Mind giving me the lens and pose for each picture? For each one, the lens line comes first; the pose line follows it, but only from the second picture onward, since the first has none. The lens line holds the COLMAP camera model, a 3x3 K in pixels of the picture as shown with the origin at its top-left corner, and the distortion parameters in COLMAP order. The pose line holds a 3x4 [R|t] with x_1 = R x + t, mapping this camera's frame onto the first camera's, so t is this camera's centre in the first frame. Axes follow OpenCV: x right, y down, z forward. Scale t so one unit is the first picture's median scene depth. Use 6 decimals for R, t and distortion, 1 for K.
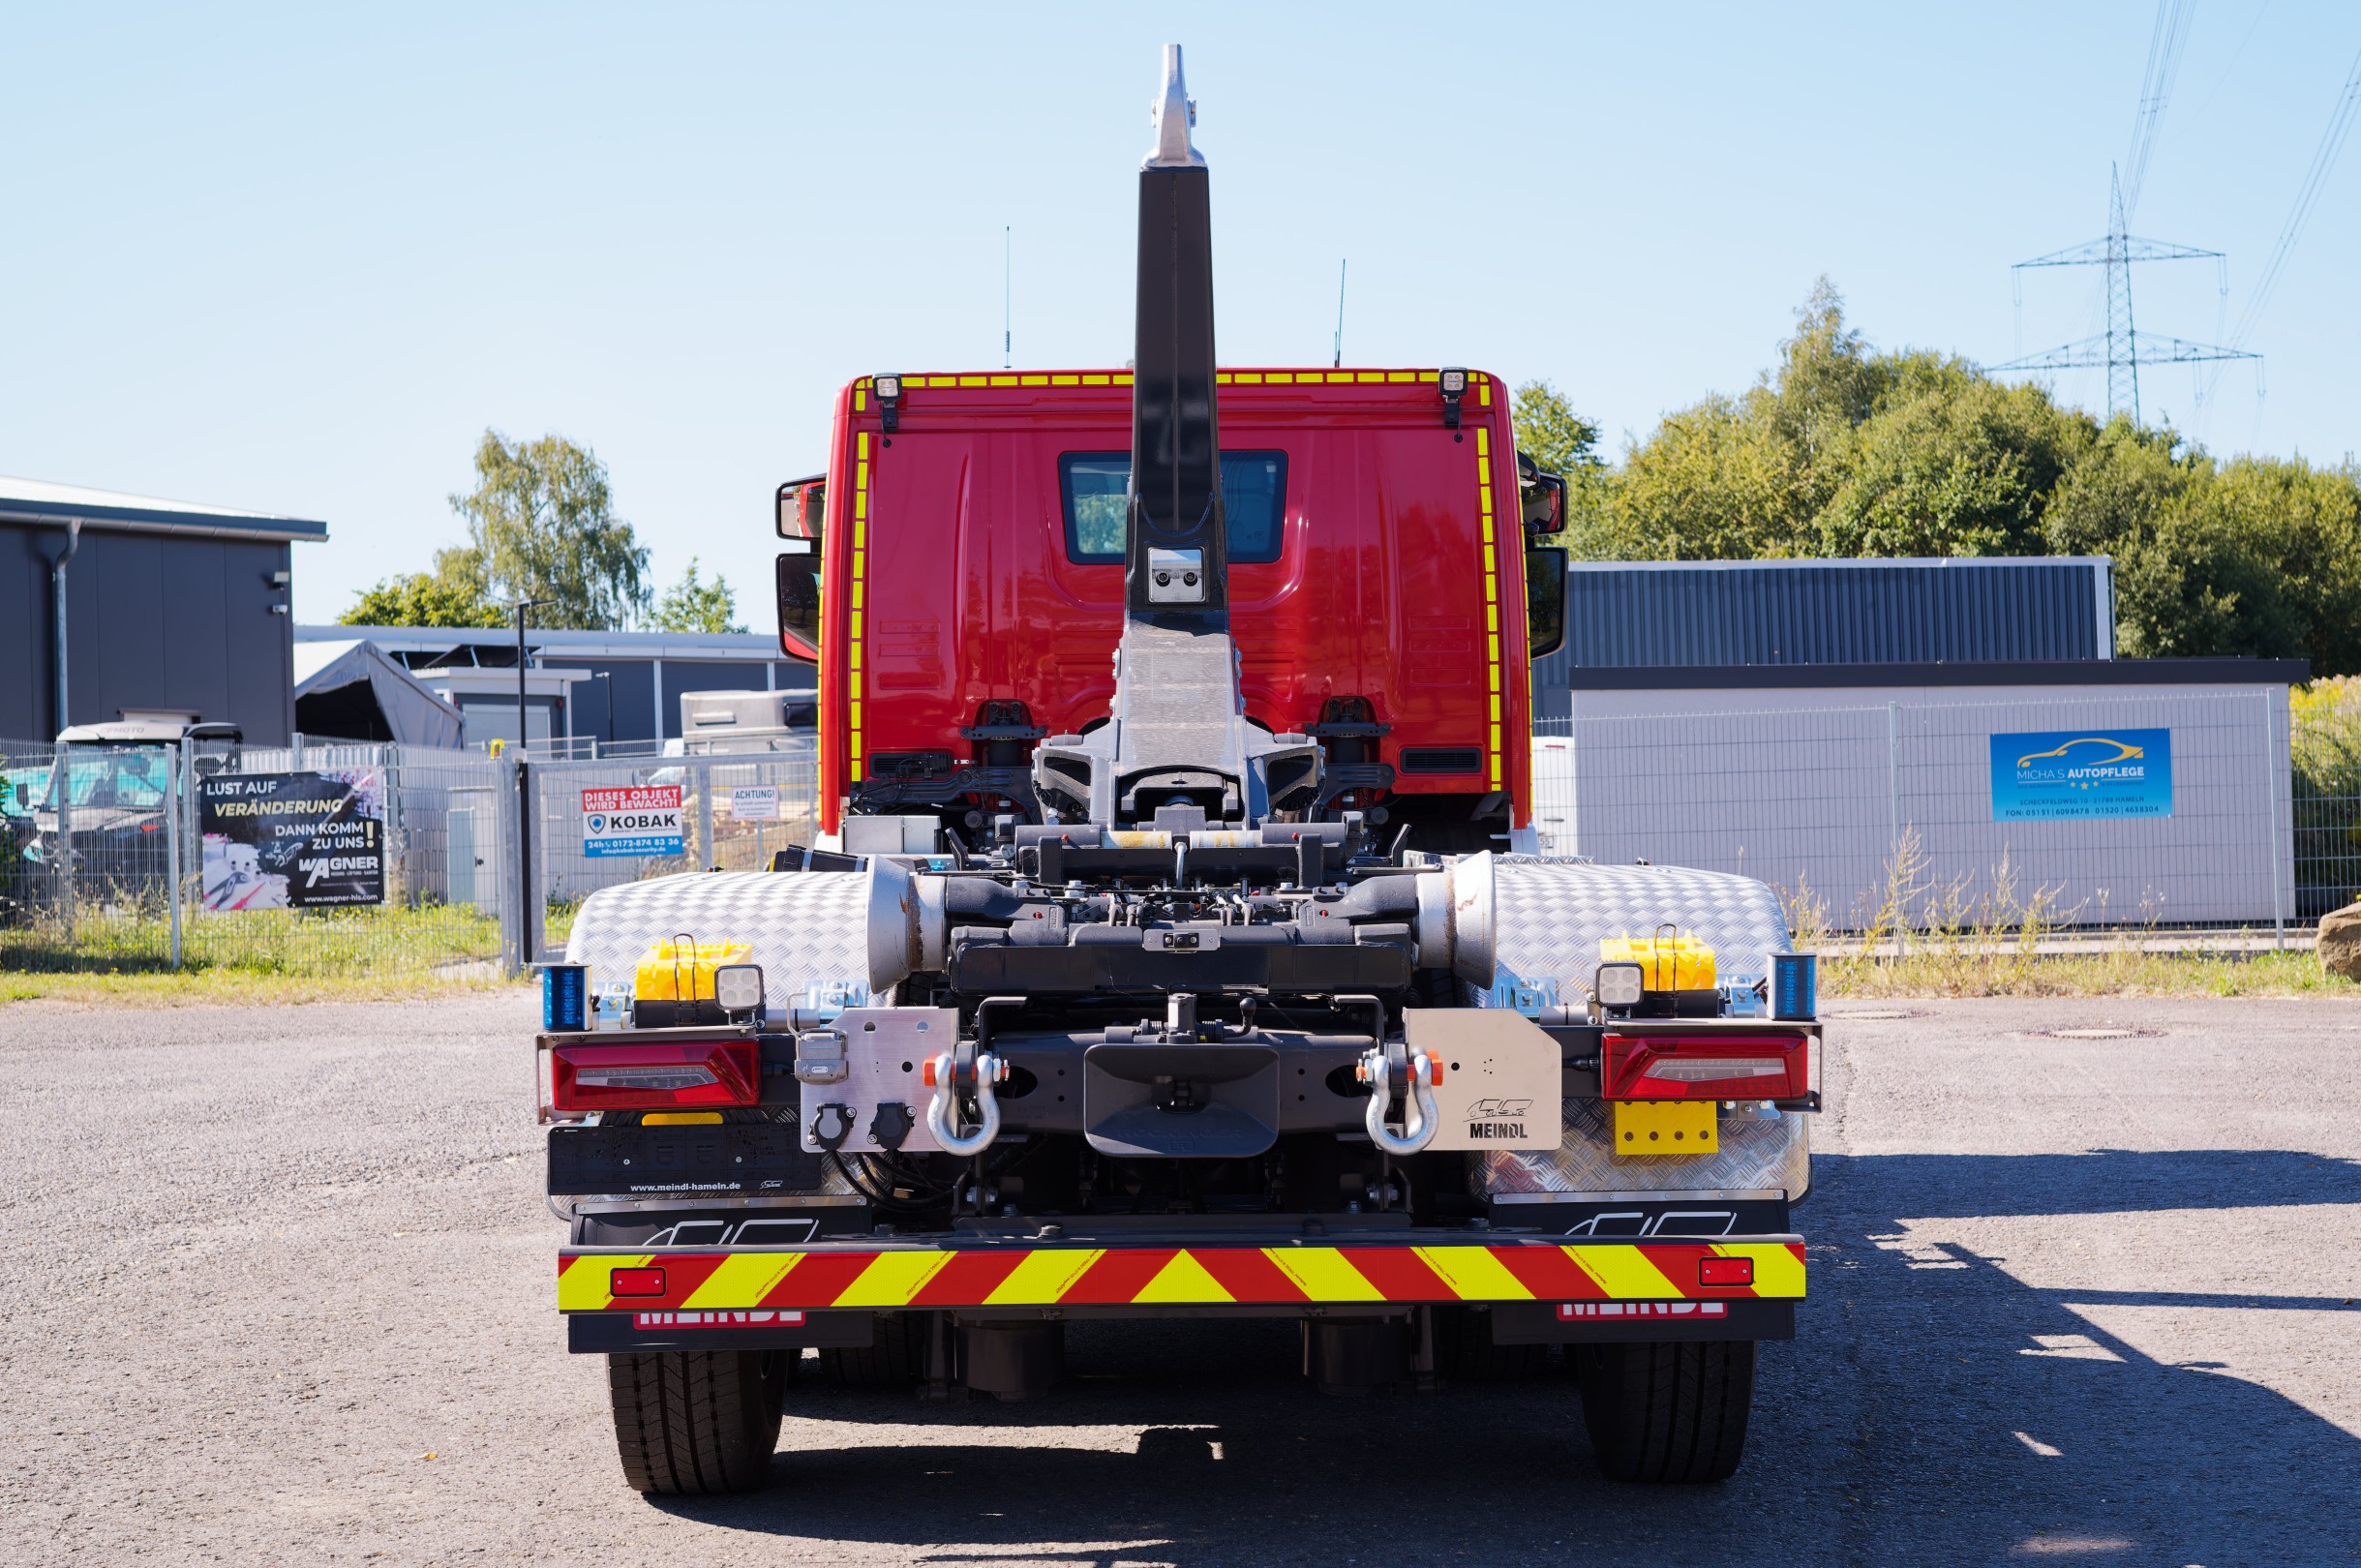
lens RADIAL K [[3928.1, 0, 1179.5], [0, 3928.1, 862.5], [0, 0, 1]] dist [0.053609, -0.070567]
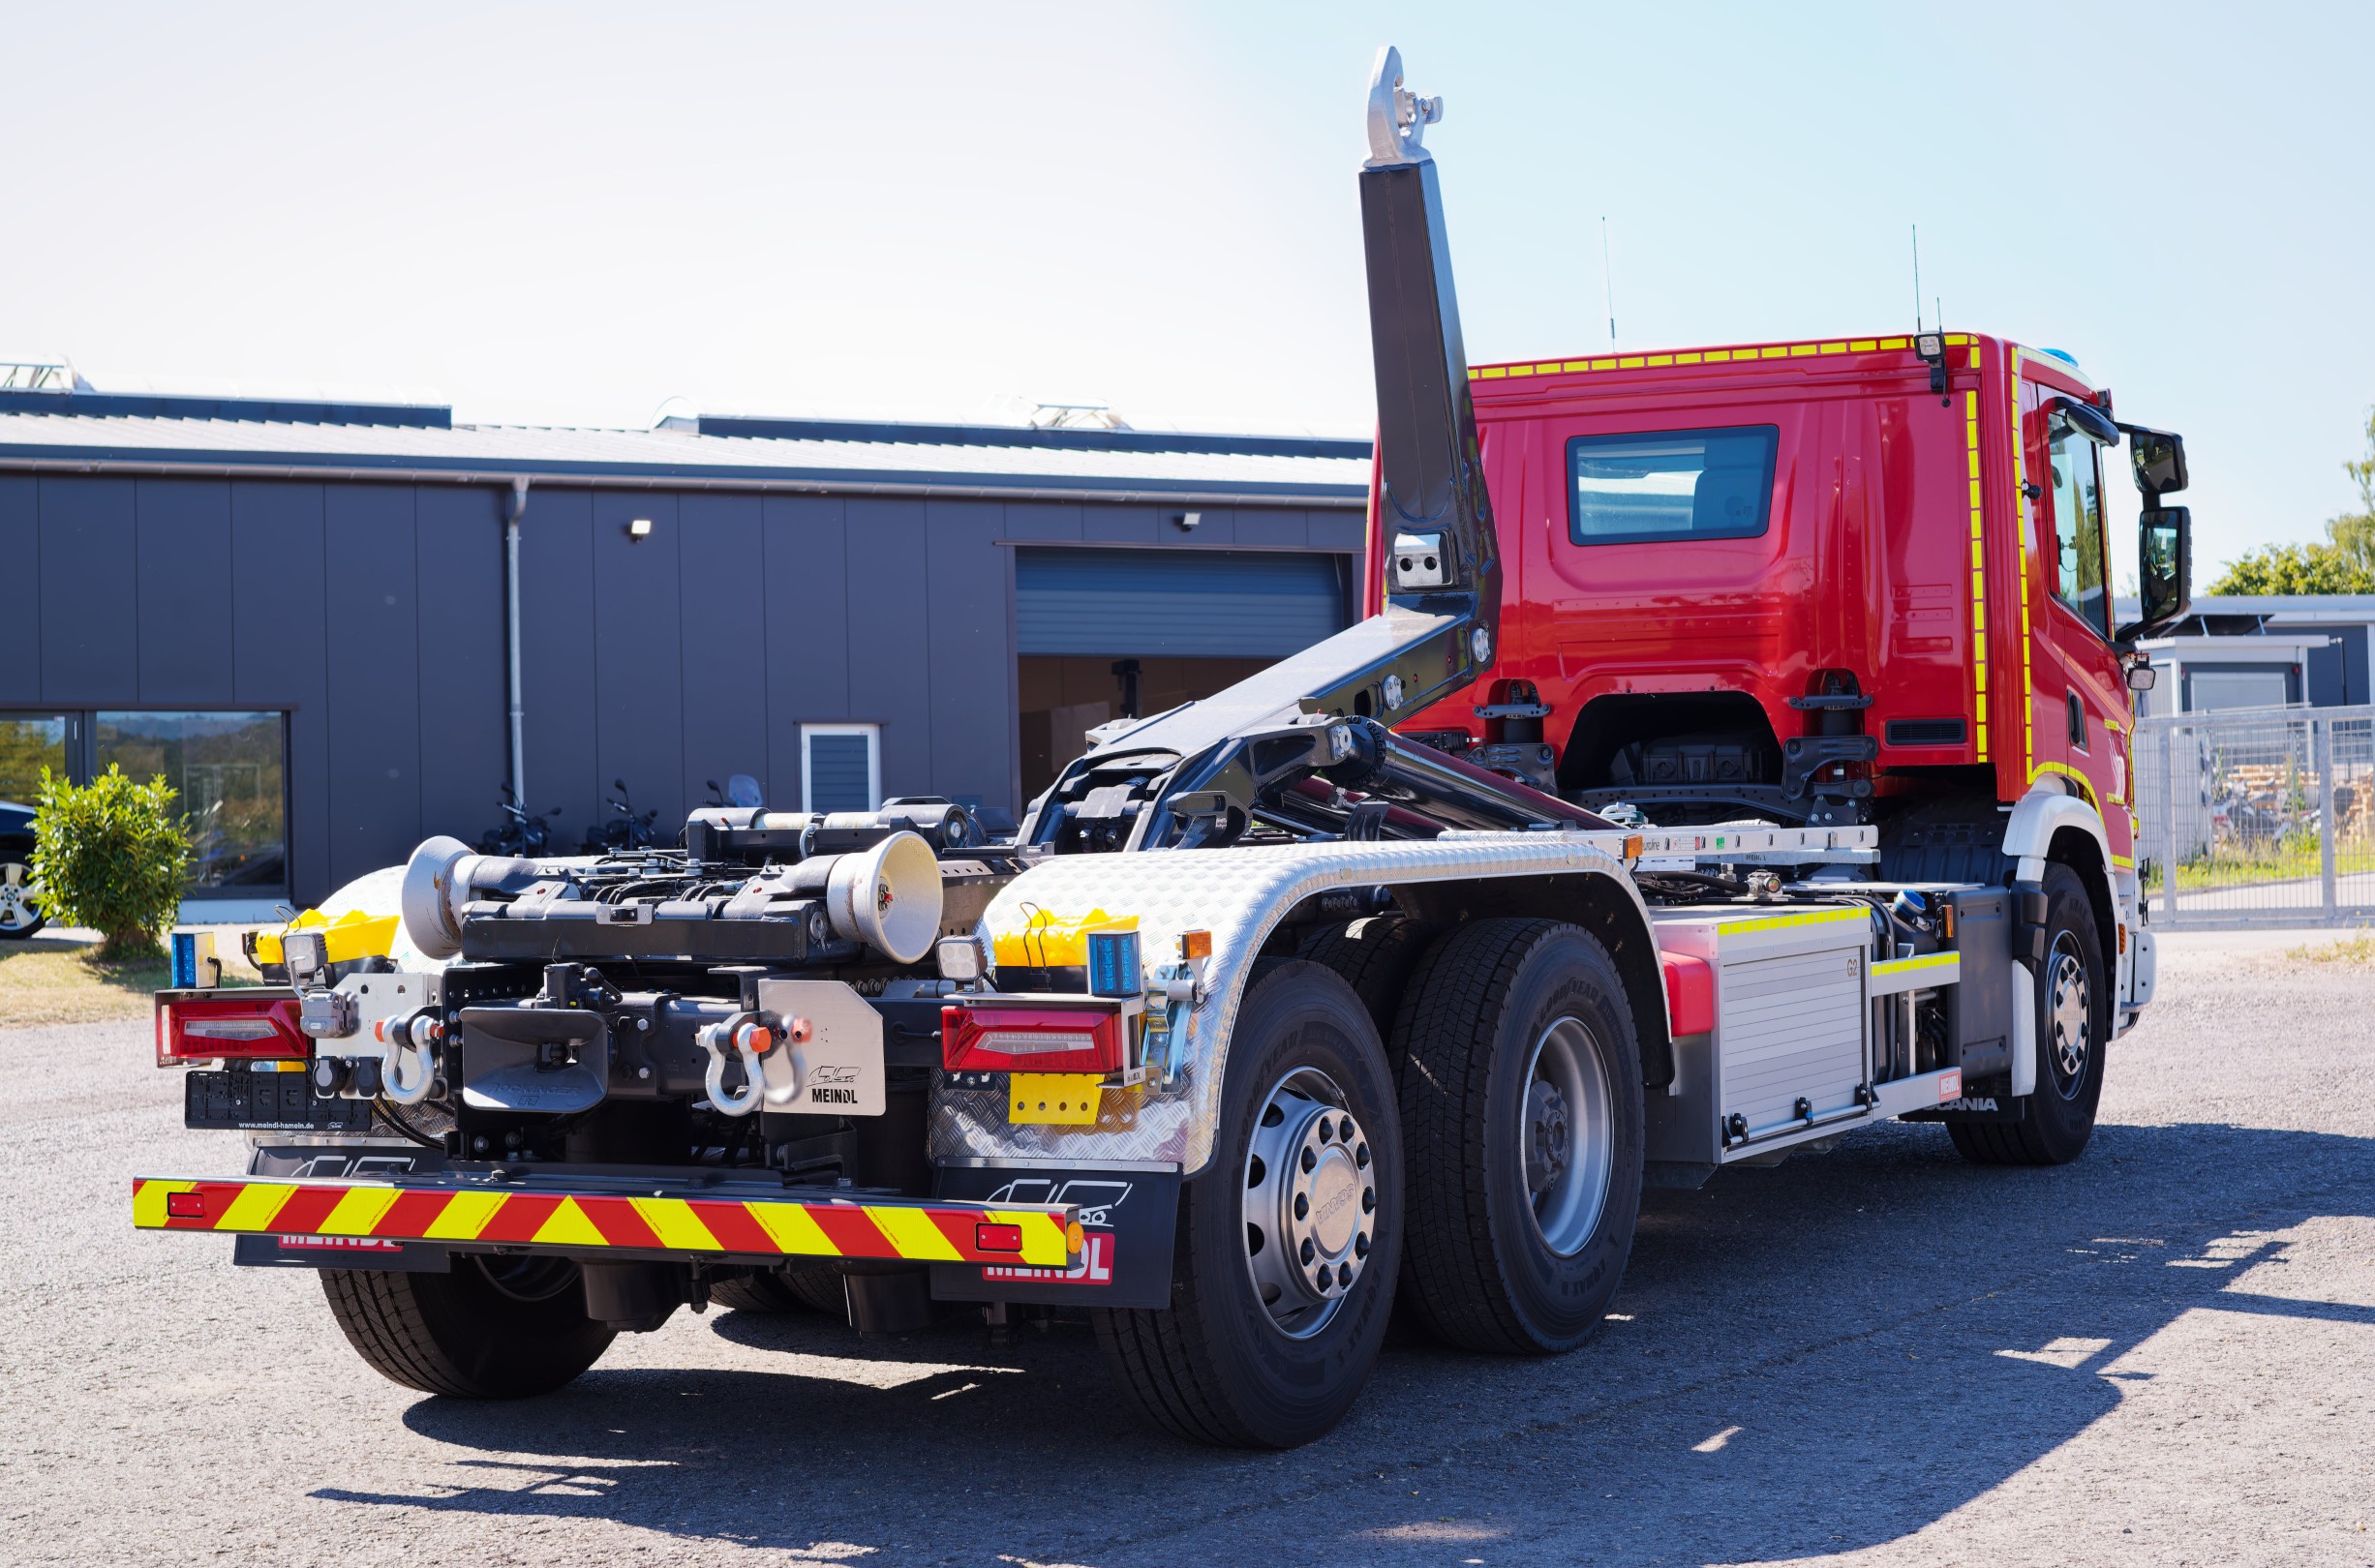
lens RADIAL K [[3824.4, 0, 1190.0], [0, 3824.4, 823.8], [0, 0, 1]] dist [0.010541, -0.114459]
pose [[0.893435, -0.004240, -0.449173, 0.603918], [0.003573, 0.999991, -0.002332, -0.002448], [0.449179, 0.000478, 0.893442, 0.114652]]
